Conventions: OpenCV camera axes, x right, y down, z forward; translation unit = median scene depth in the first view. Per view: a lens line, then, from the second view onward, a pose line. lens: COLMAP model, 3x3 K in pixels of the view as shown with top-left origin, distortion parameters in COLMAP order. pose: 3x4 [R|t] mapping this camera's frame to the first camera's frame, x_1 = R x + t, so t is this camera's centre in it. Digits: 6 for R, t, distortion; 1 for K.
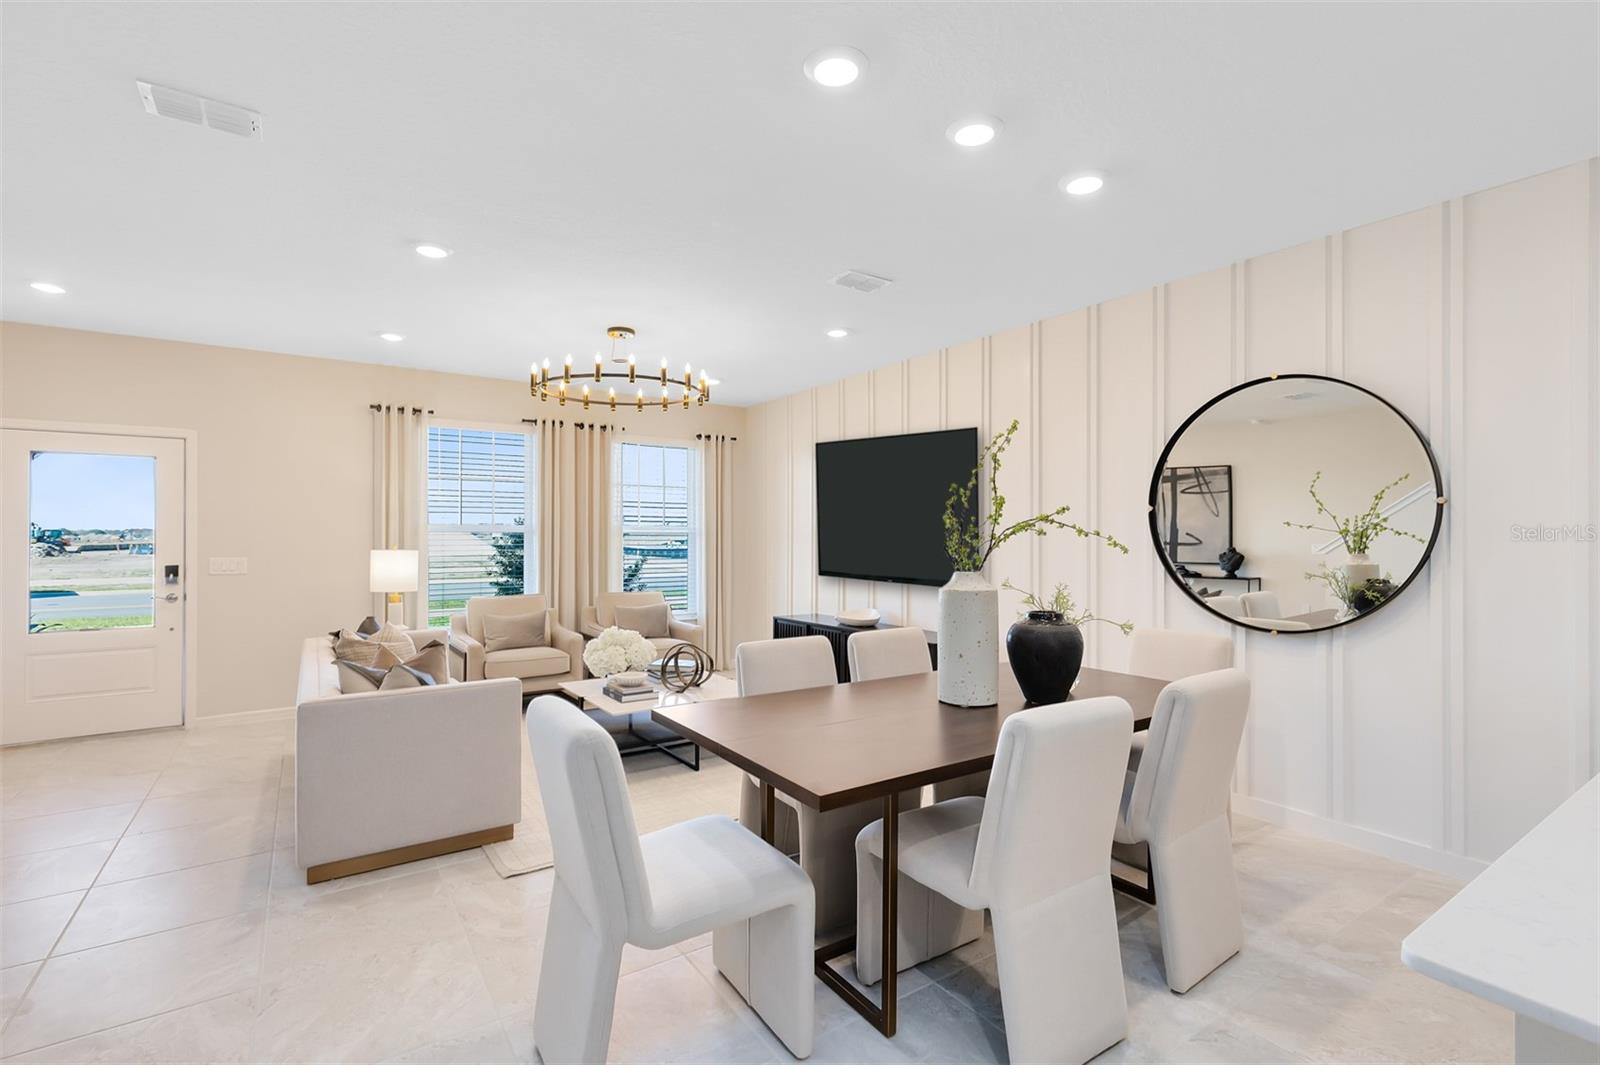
lens RADIAL K [[735.1, 0, 799.7], [0, 735.1, 535.5], [0, 0, 1]] dist [0.002401, 0.000060]
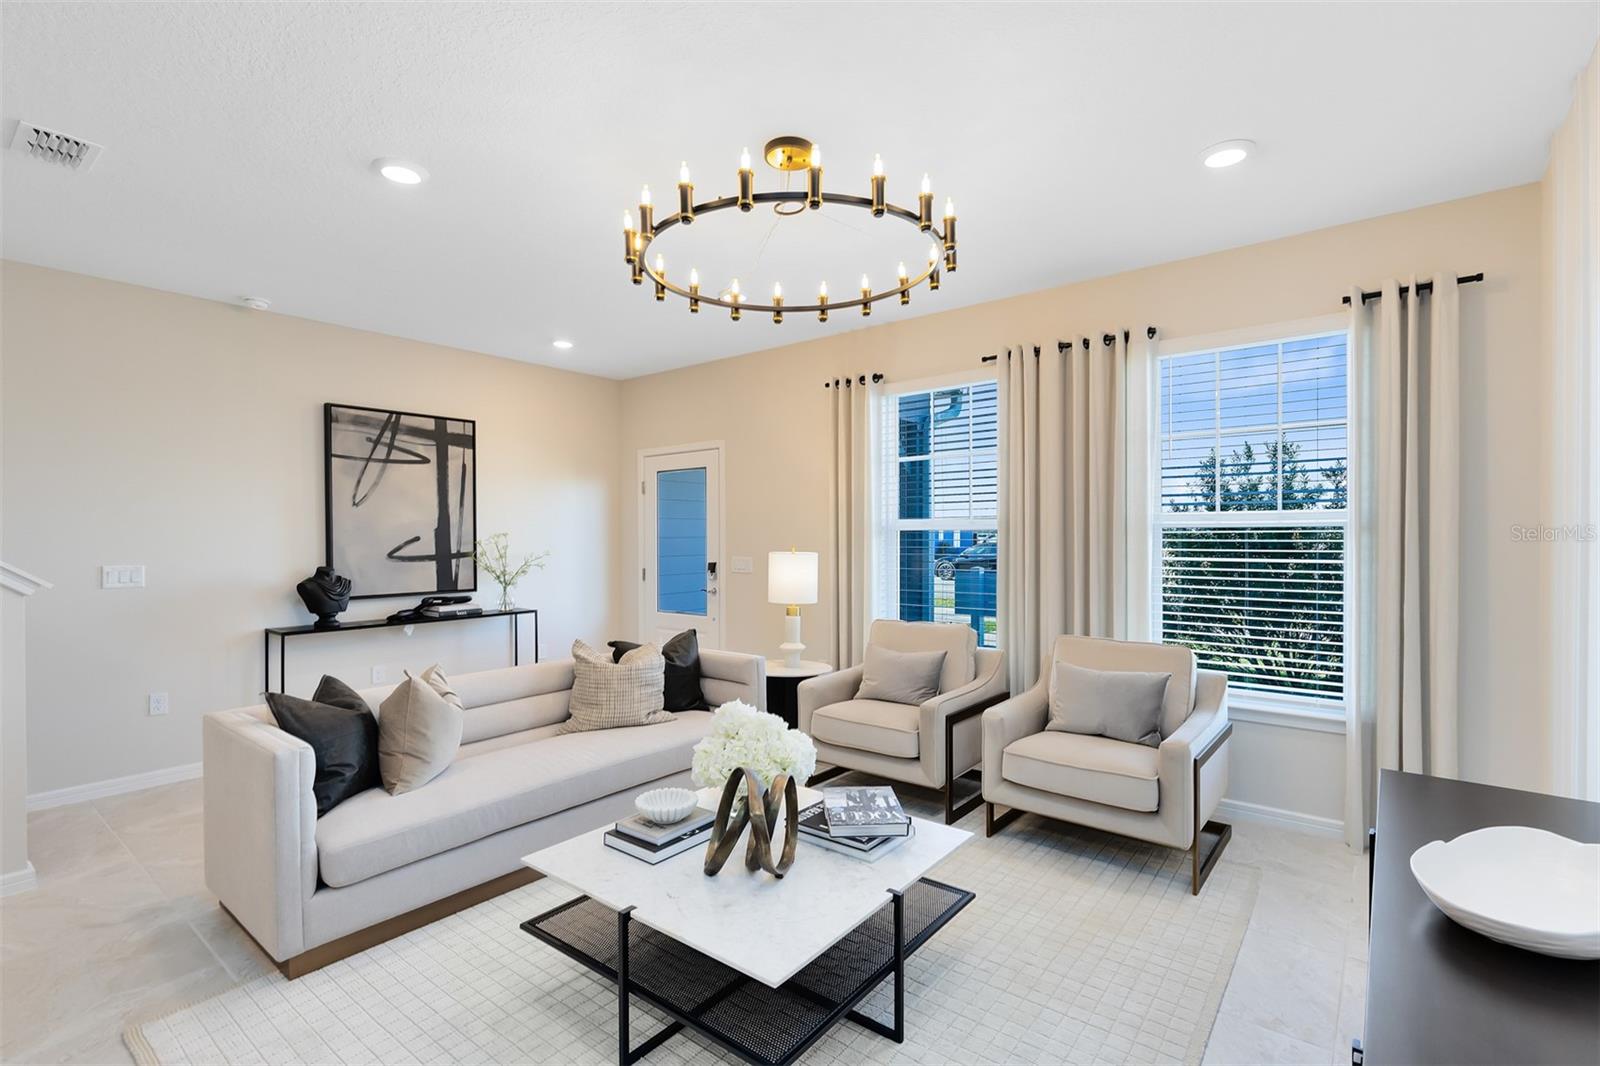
lens RADIAL K [[735.1, 0, 799.0], [0, 735.1, 536.0], [0, 0, 1]] dist [0.002401, 0.000060]
pose [[0.303442, 0.004233, -0.952841, 0.227270], [0.009899, 0.999922, 0.007595, -0.003392], [0.952799, -0.011736, 0.303376, 0.685592]]
